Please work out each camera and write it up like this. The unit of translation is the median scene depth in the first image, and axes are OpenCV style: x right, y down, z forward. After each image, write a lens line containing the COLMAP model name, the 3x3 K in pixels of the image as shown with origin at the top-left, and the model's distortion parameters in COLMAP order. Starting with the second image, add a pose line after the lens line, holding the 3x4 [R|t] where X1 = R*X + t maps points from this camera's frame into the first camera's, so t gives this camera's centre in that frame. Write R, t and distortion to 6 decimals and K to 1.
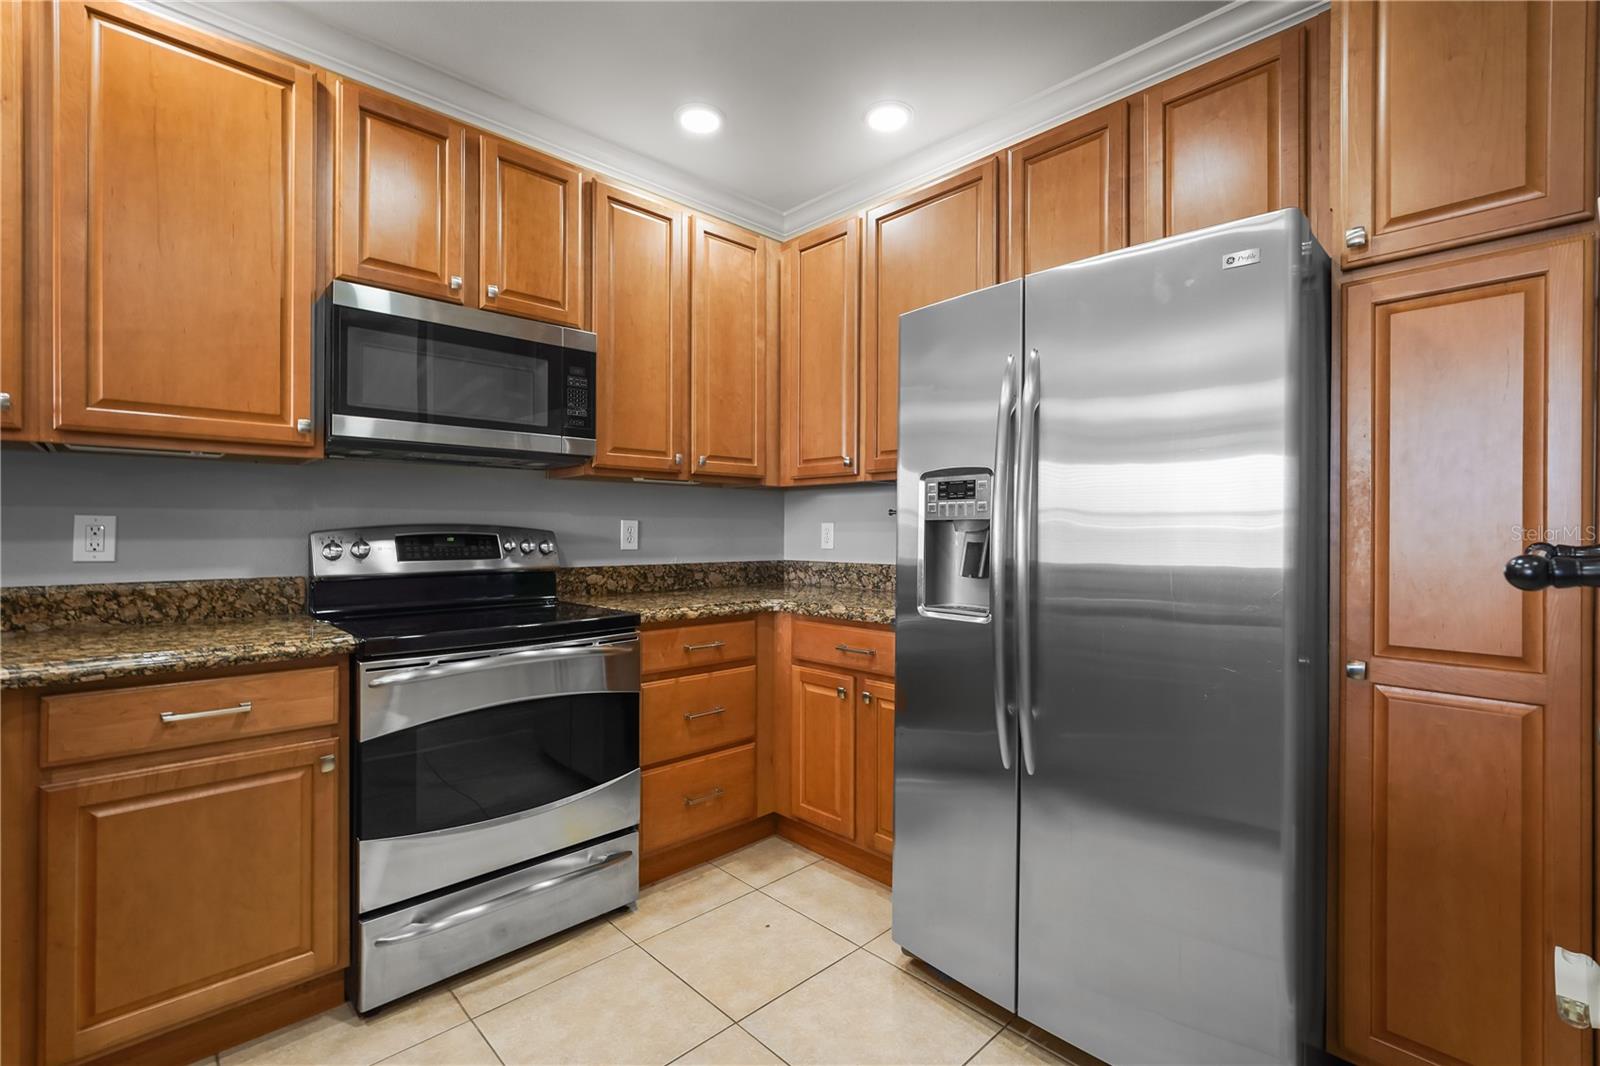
lens RADIAL K [[723.3, 0, 797.8], [0, 723.3, 530.8], [0, 0, 1]] dist [-0.021755, 0.019171]
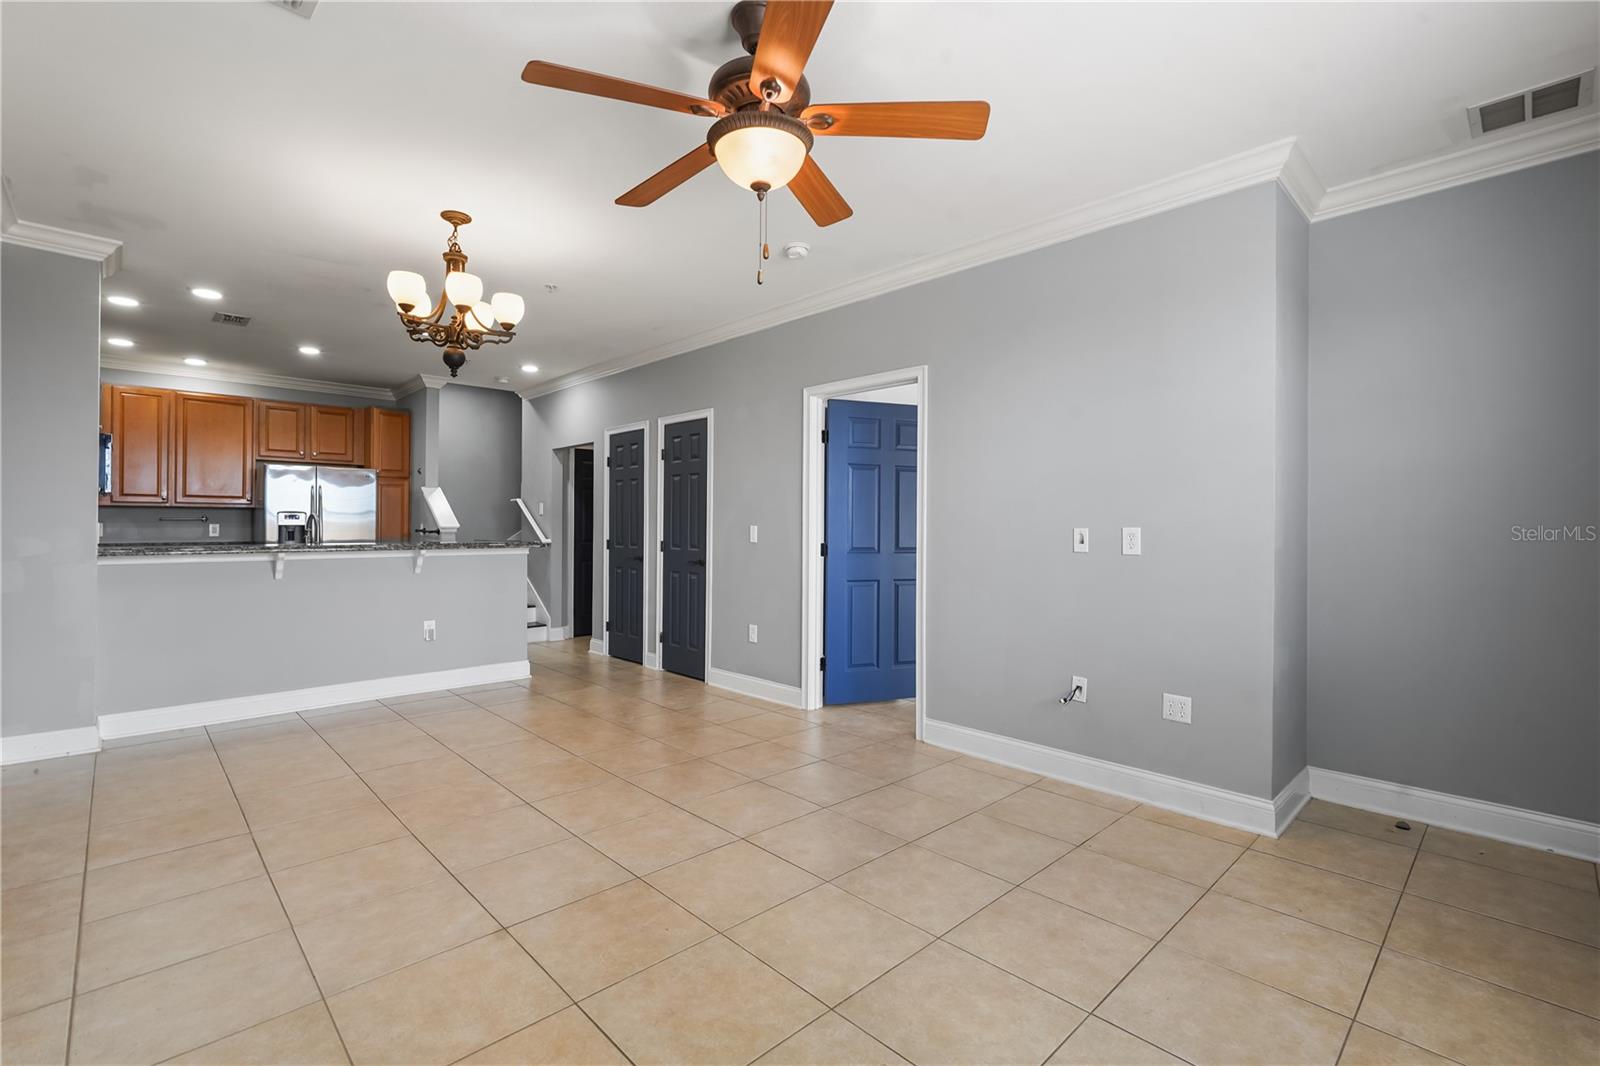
lens RADIAL K [[723.3, 0, 797.8], [0, 723.3, 530.8], [0, 0, 1]] dist [-0.021755, 0.019171]
pose [[0.000521, -0.006828, 0.999977, -2.968800], [-0.003047, 0.999972, 0.006830, -0.015143], [-0.999995, -0.003051, 0.000500, -1.375781]]
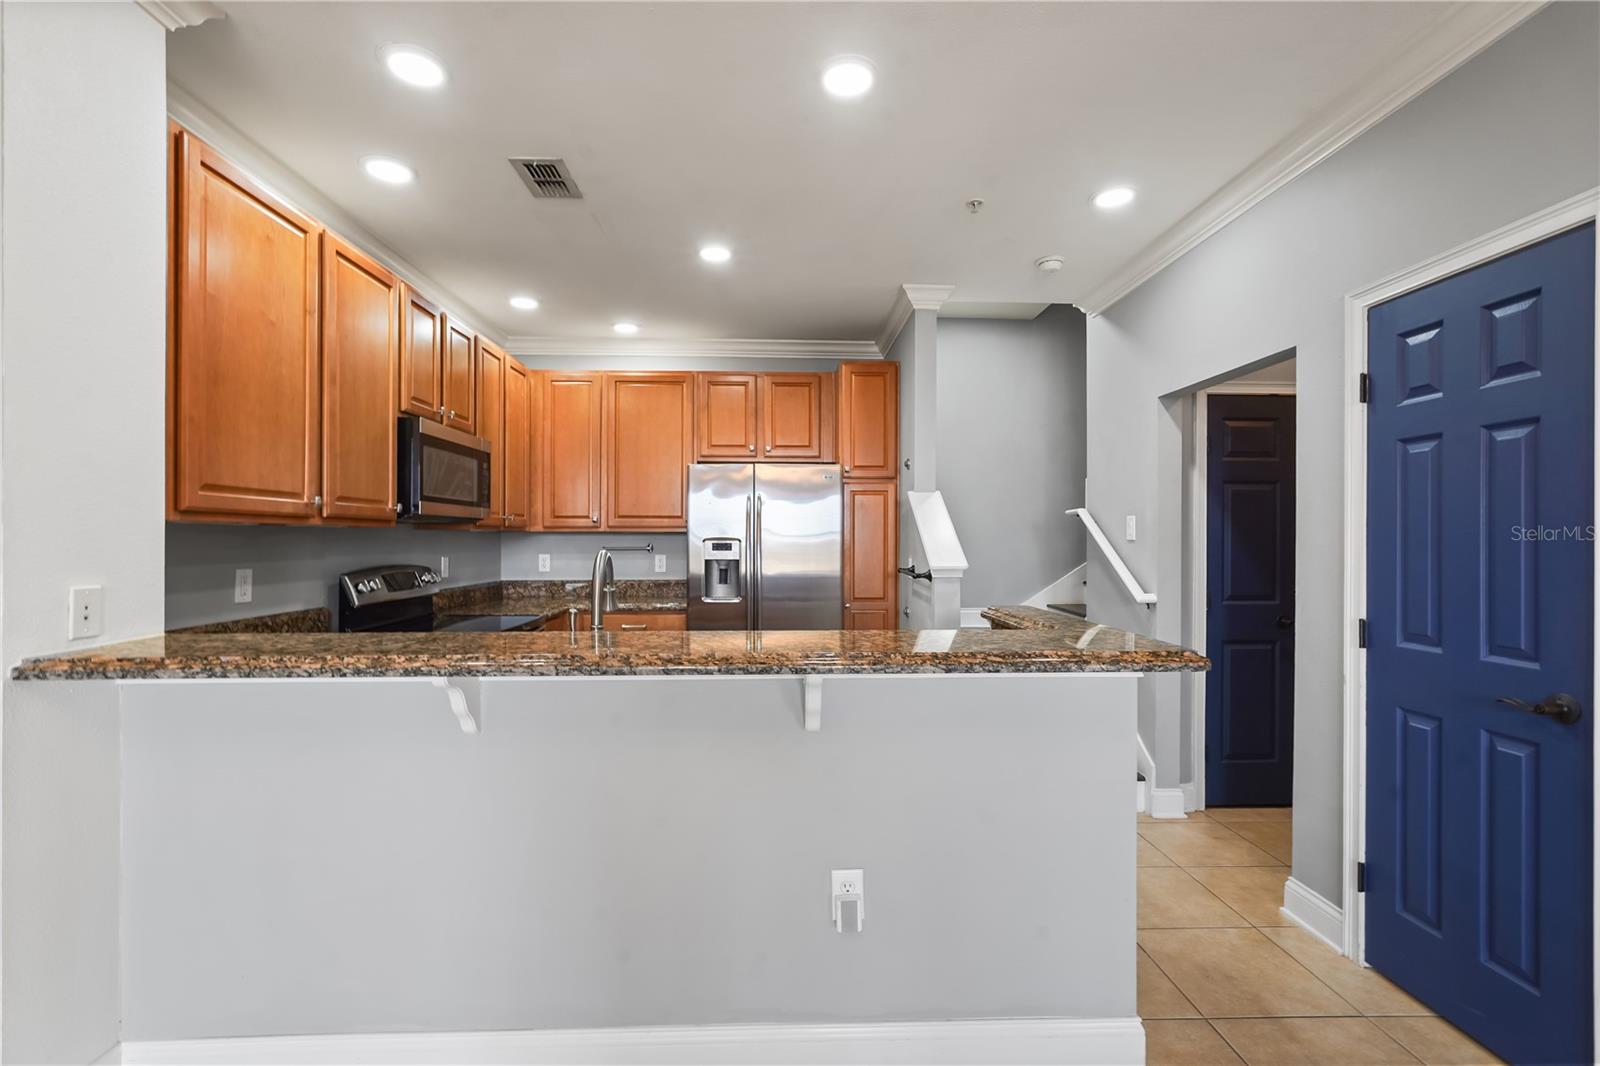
lens RADIAL K [[723.3, 0, 797.8], [0, 723.3, 530.8], [0, 0, 1]] dist [-0.021755, 0.019171]
pose [[0.660113, 0.006988, 0.751134, -1.172351], [0.000133, 0.999956, -0.009420, -0.072957], [-0.751167, 0.006318, 0.660082, -0.625588]]
